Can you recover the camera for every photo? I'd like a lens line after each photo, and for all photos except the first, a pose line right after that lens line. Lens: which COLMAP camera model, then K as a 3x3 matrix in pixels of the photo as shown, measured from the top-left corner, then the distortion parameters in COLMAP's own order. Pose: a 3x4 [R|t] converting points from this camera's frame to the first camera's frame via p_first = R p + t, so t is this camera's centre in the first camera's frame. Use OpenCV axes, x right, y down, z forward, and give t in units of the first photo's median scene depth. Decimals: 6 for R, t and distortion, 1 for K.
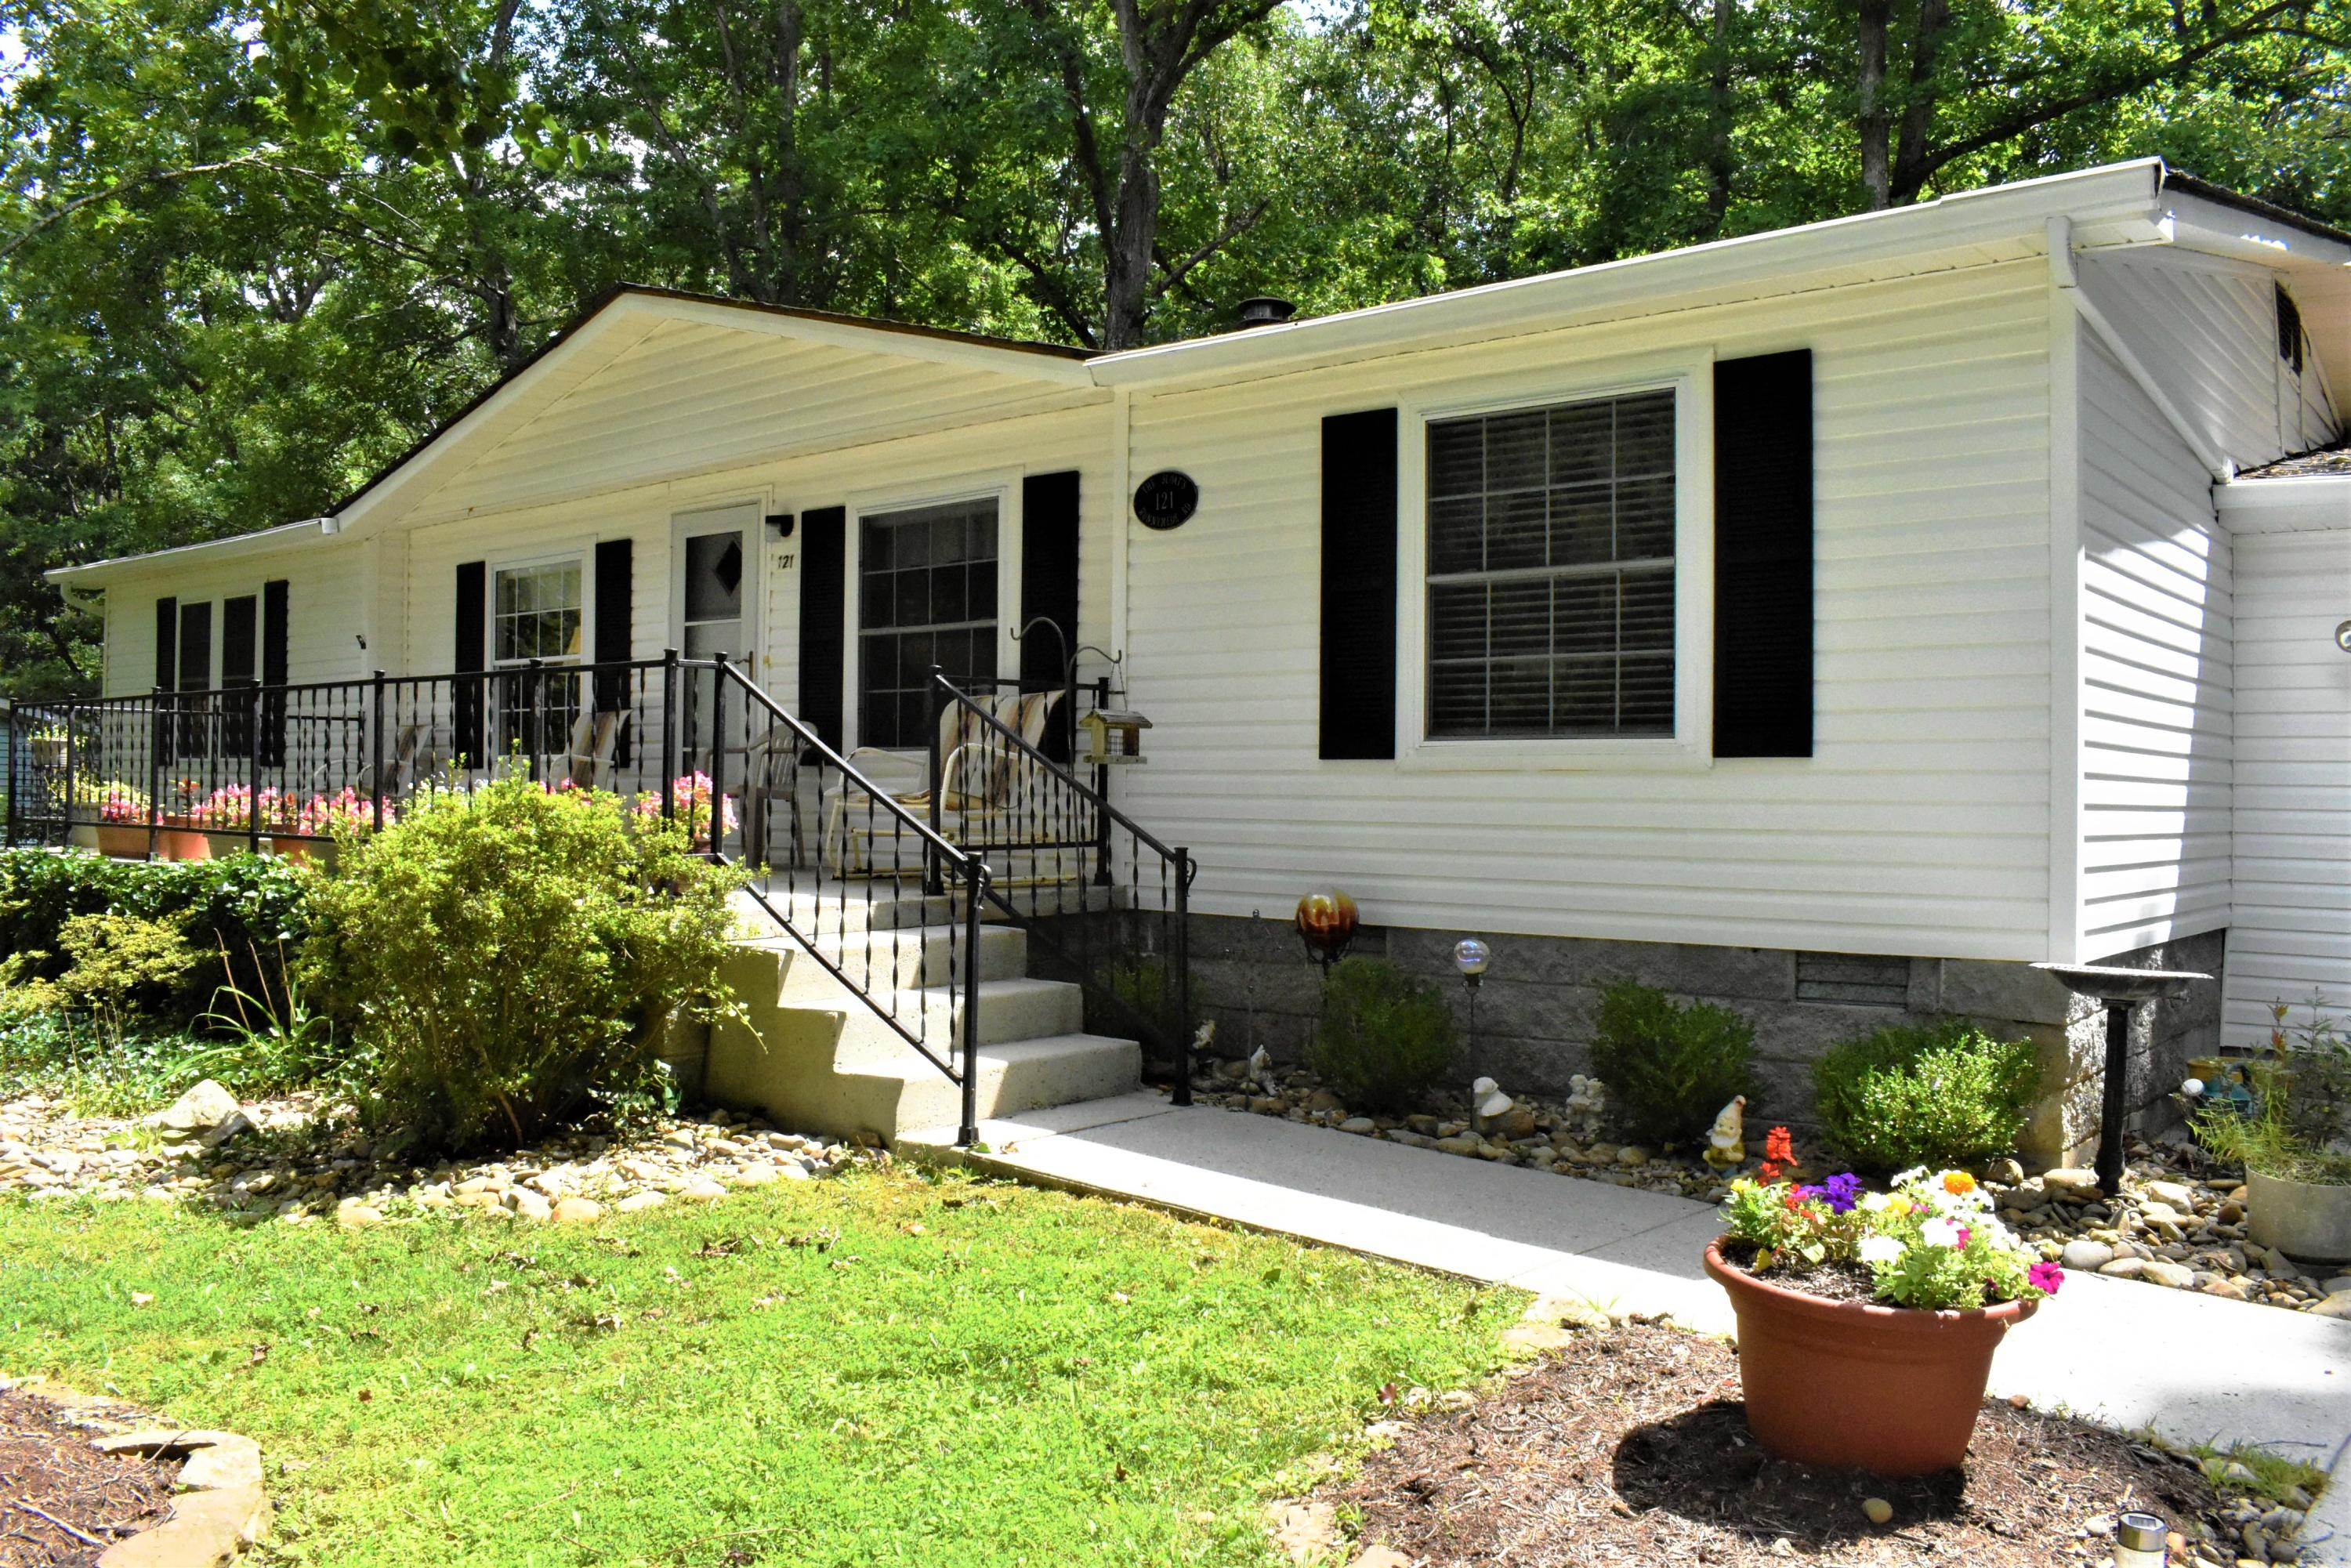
lens RADIAL K [[1891.2, 0, 1175.5], [0, 1891.2, 784.0], [0, 0, 1]] dist [-0.084983, -0.000633]
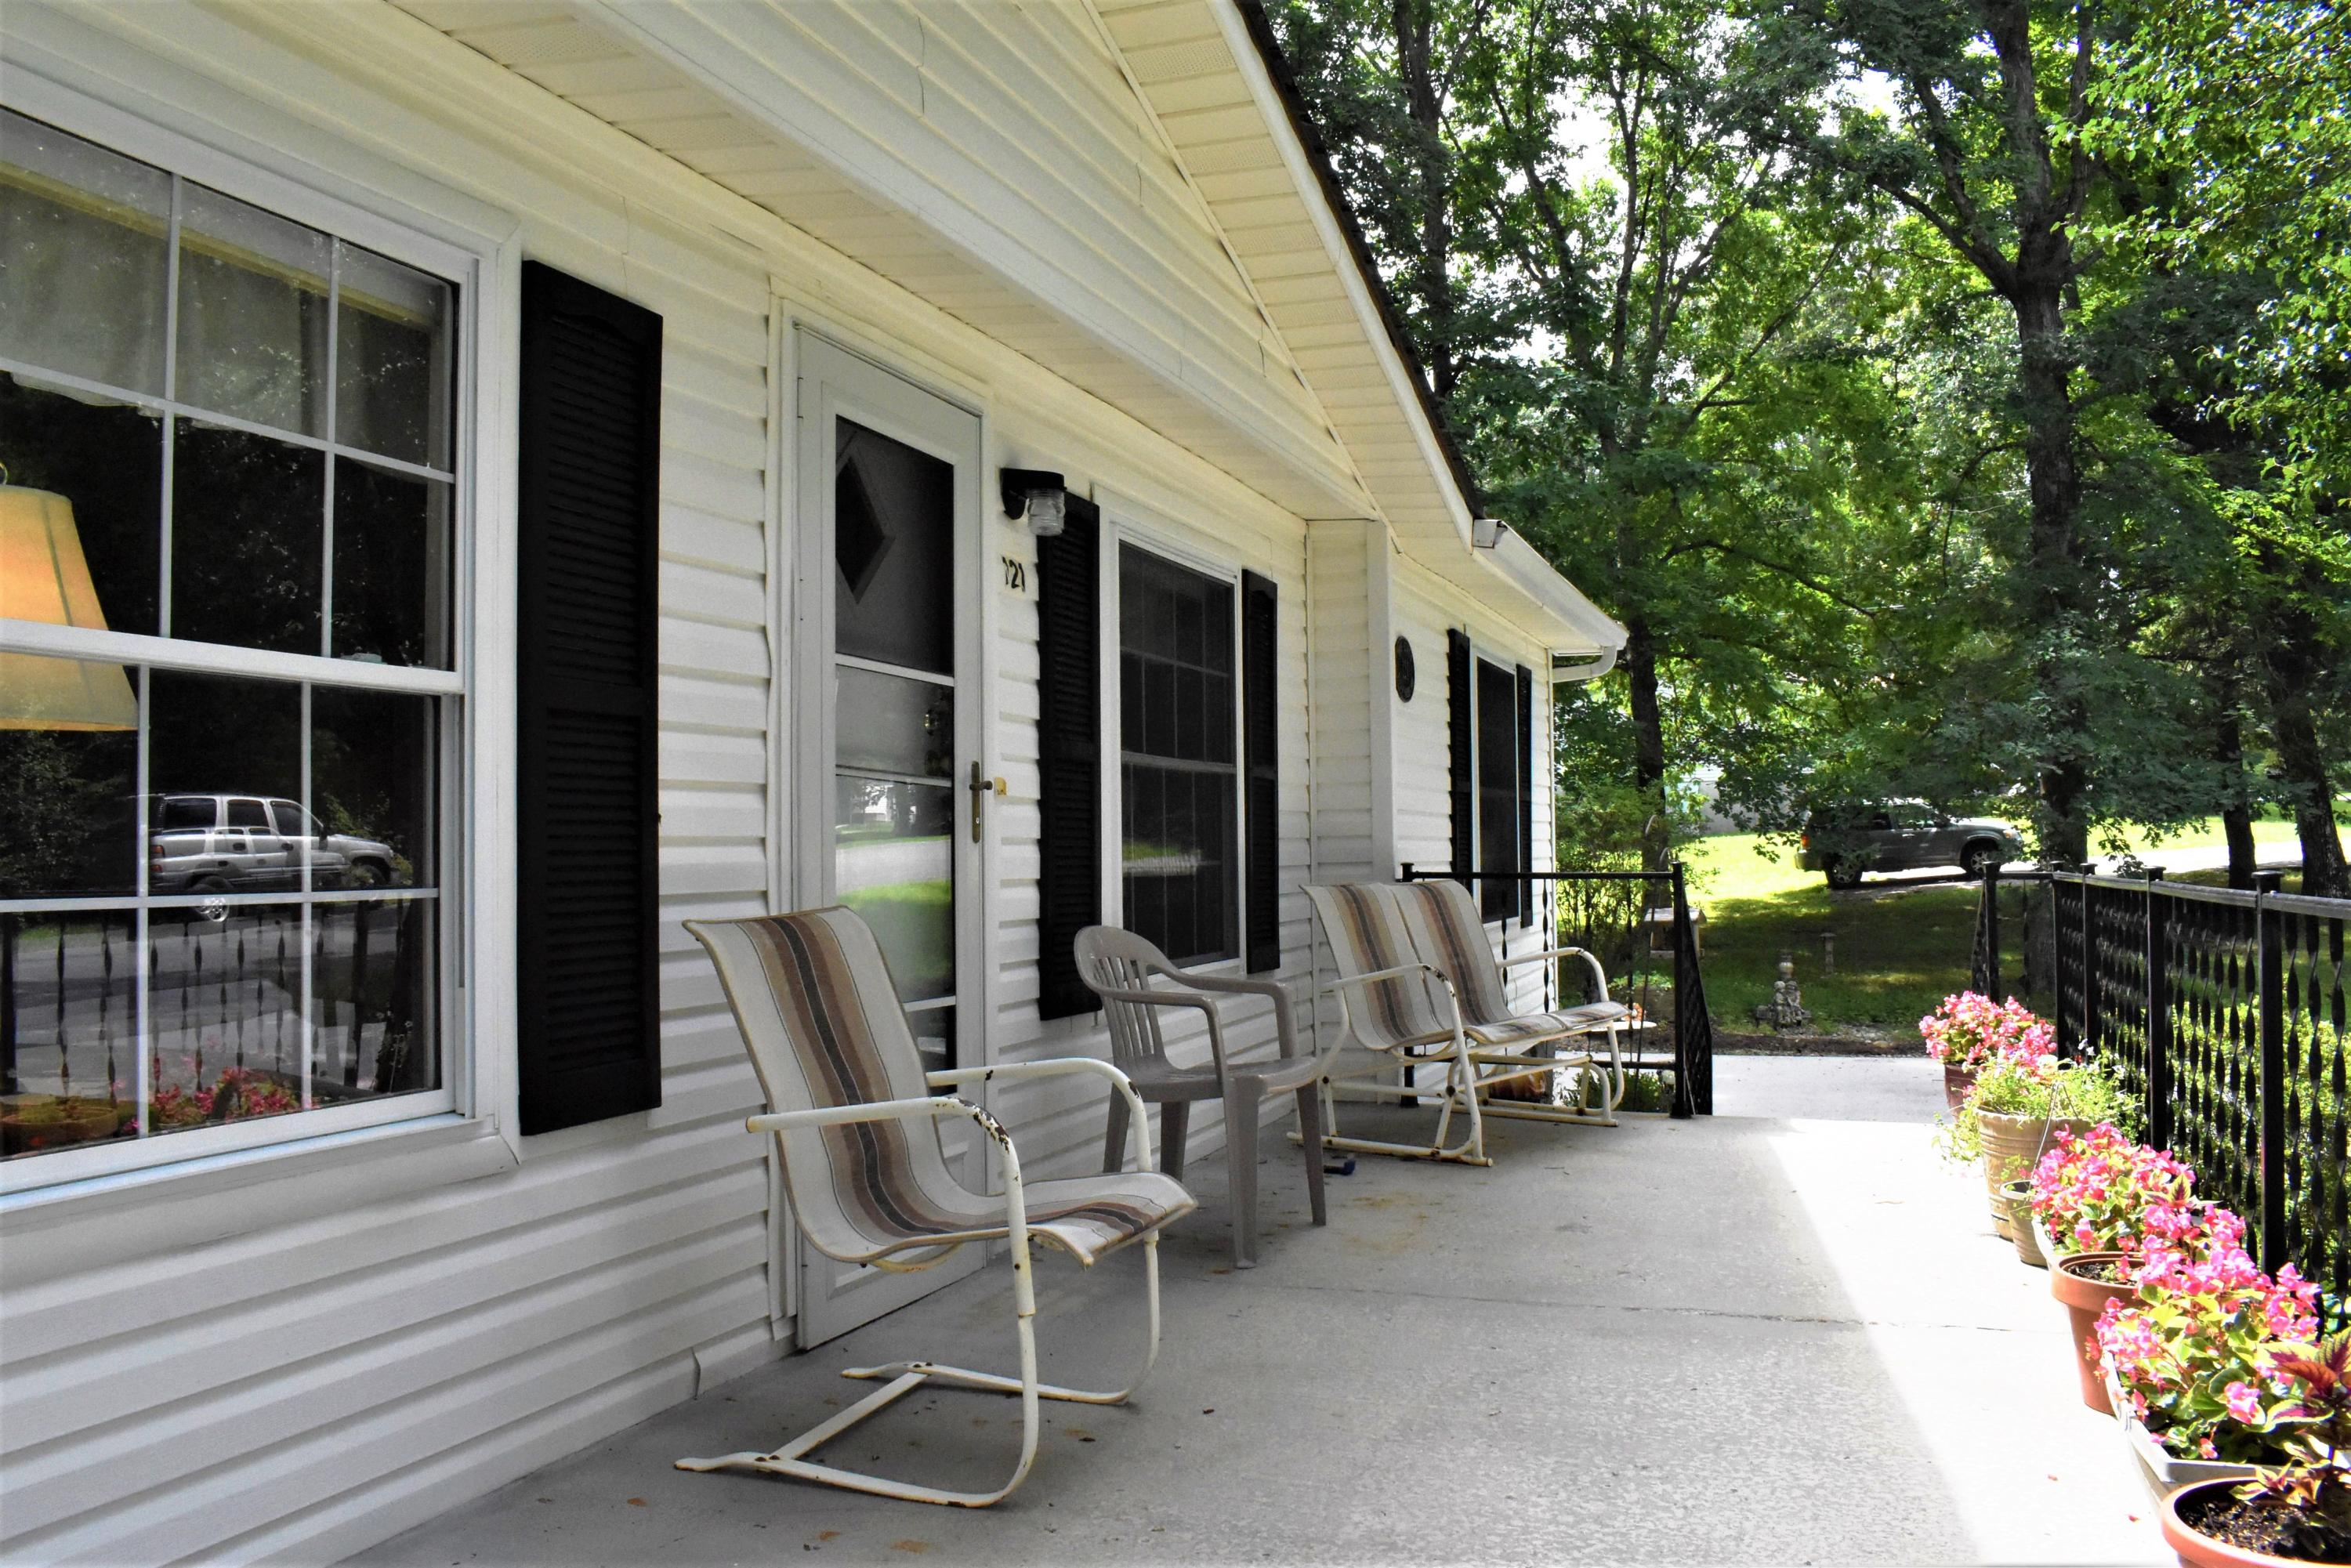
lens RADIAL K [[1848.7, 0, 1205.2], [0, 1848.7, 782.6], [0, 0, 1]] dist [-0.083256, 0.003576]
pose [[-0.356062, 0.033428, 0.933864, -0.808262], [0.004081, 0.999406, -0.034218, -0.066658], [-0.934453, -0.008373, -0.355987, 1.413017]]
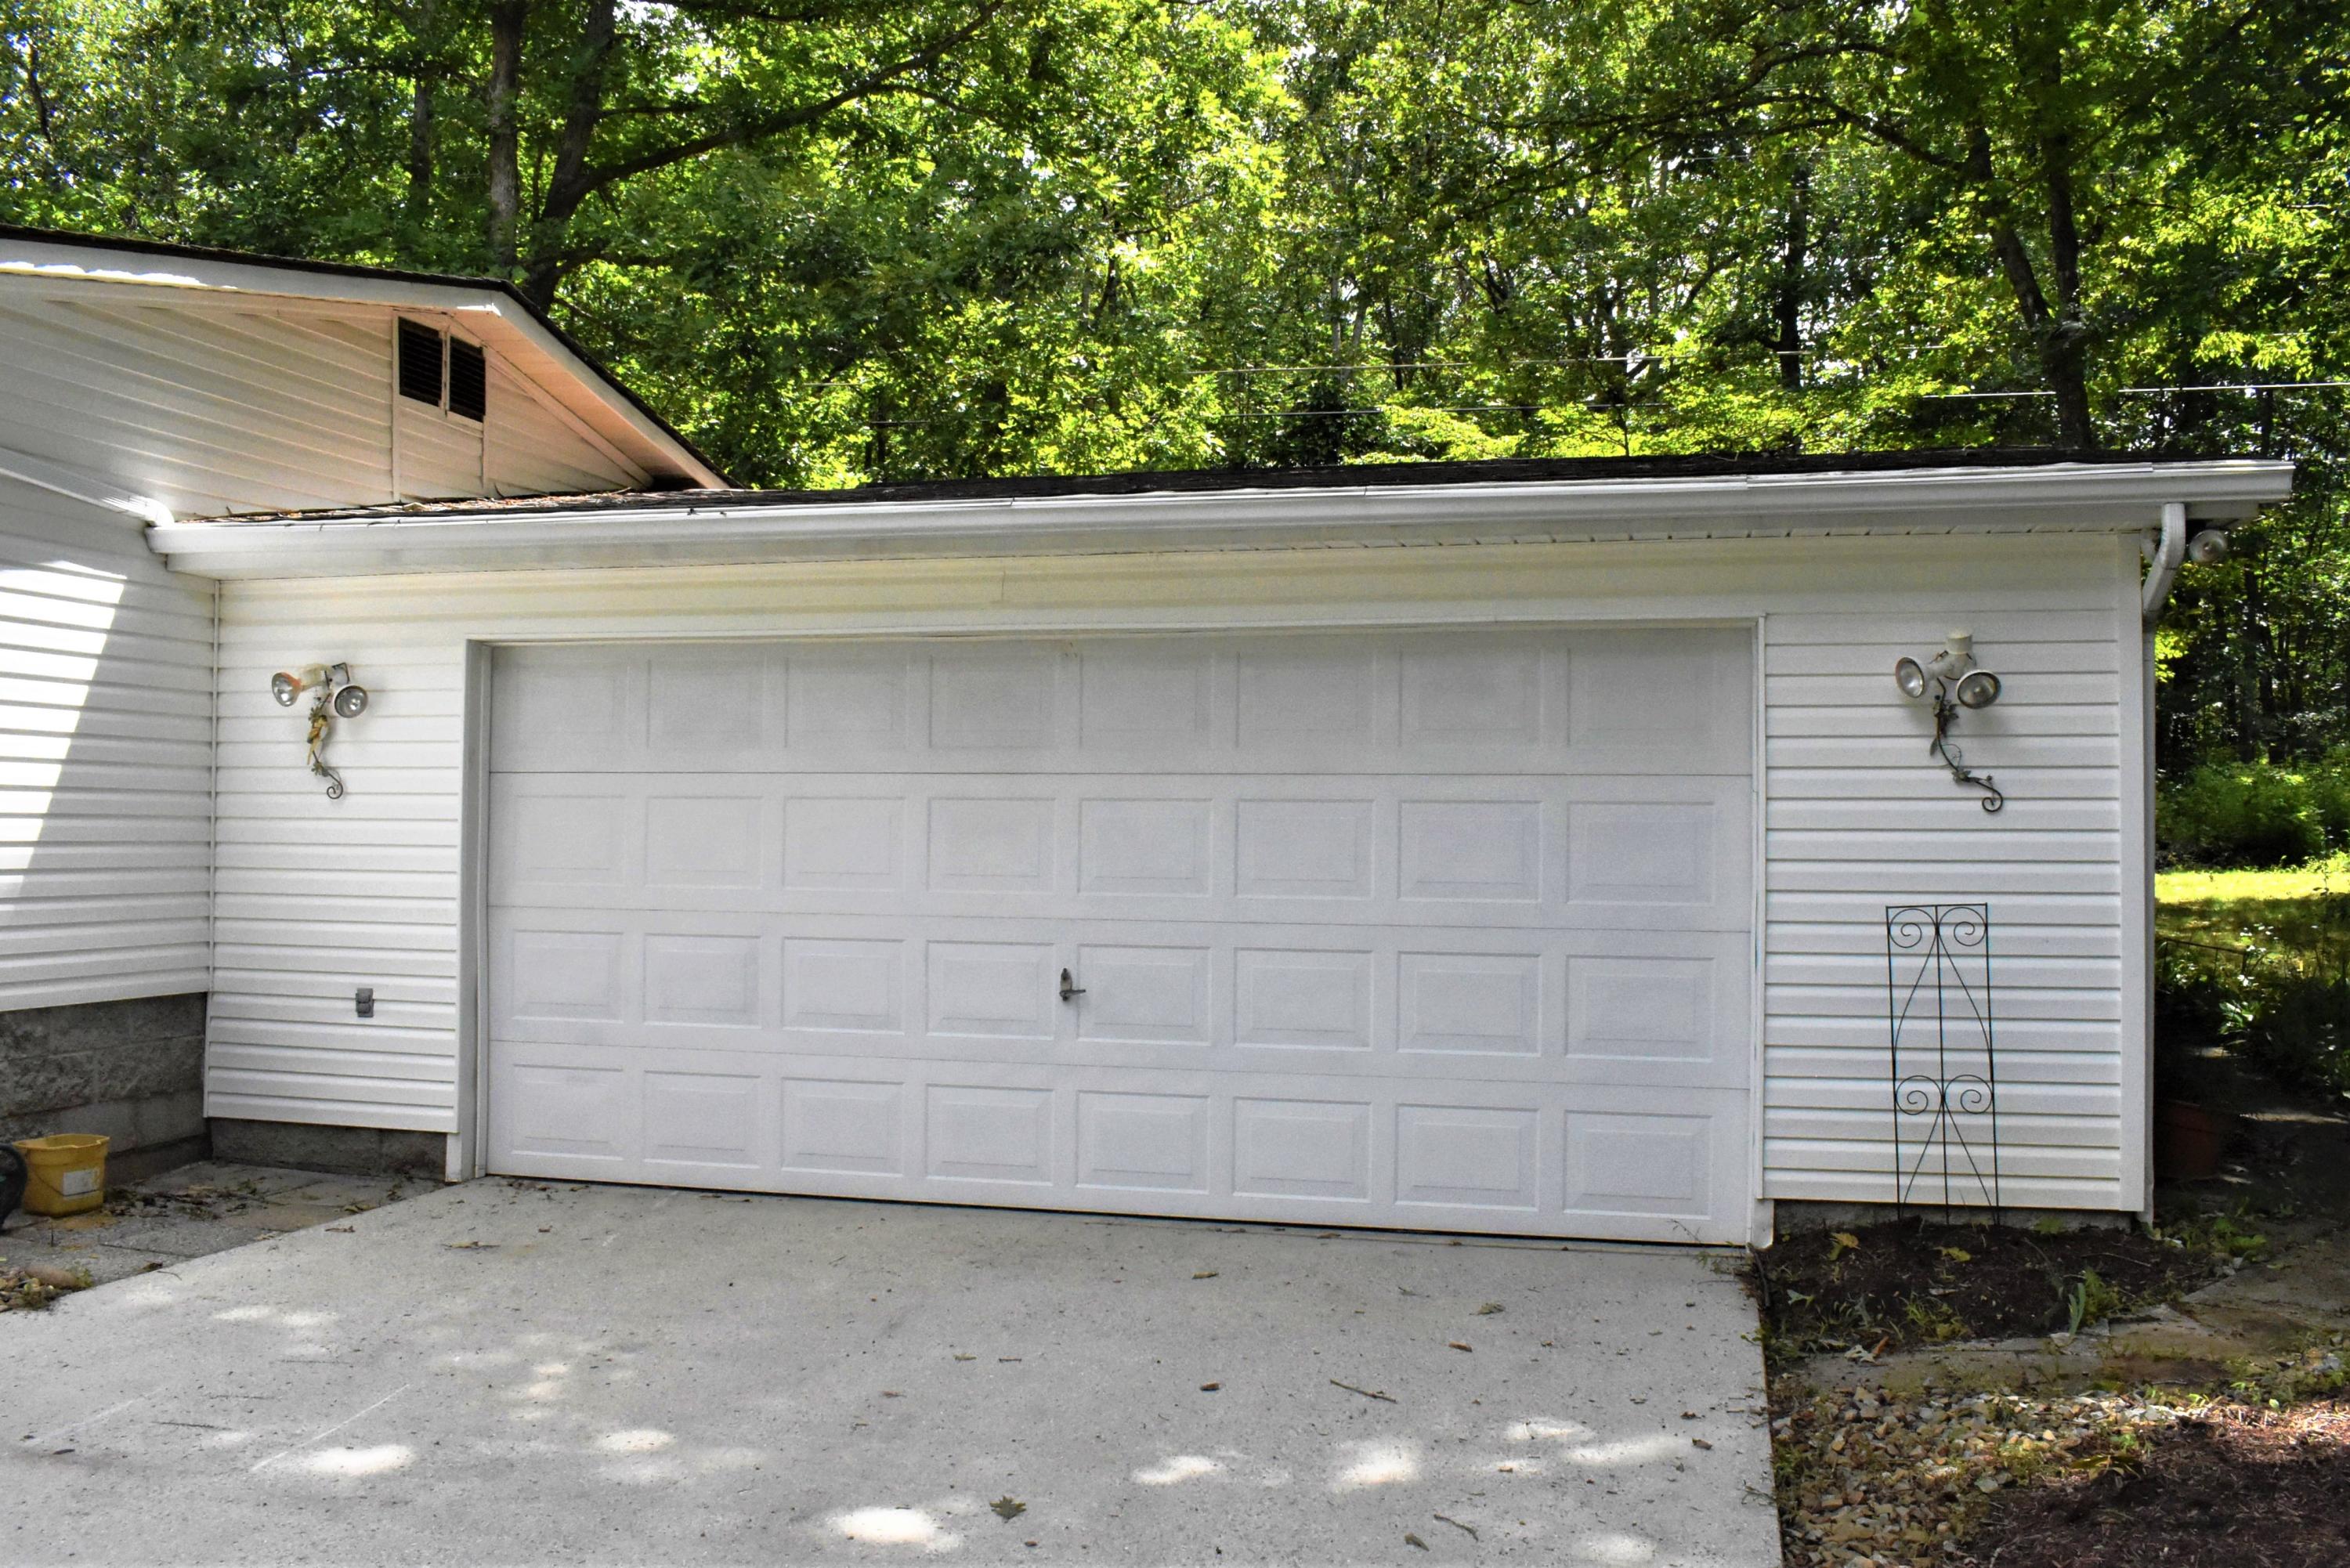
lens RADIAL K [[1912.1, 0, 1216.7], [0, 1912.1, 779.0], [0, 0, 1]] dist [-0.093899, 0.009208]
pose [[0.891412, 0.004316, 0.453173, 0.579593], [0.003095, 0.999873, -0.015611, -0.015799], [-0.453183, 0.015319, 0.891286, -0.099075]]
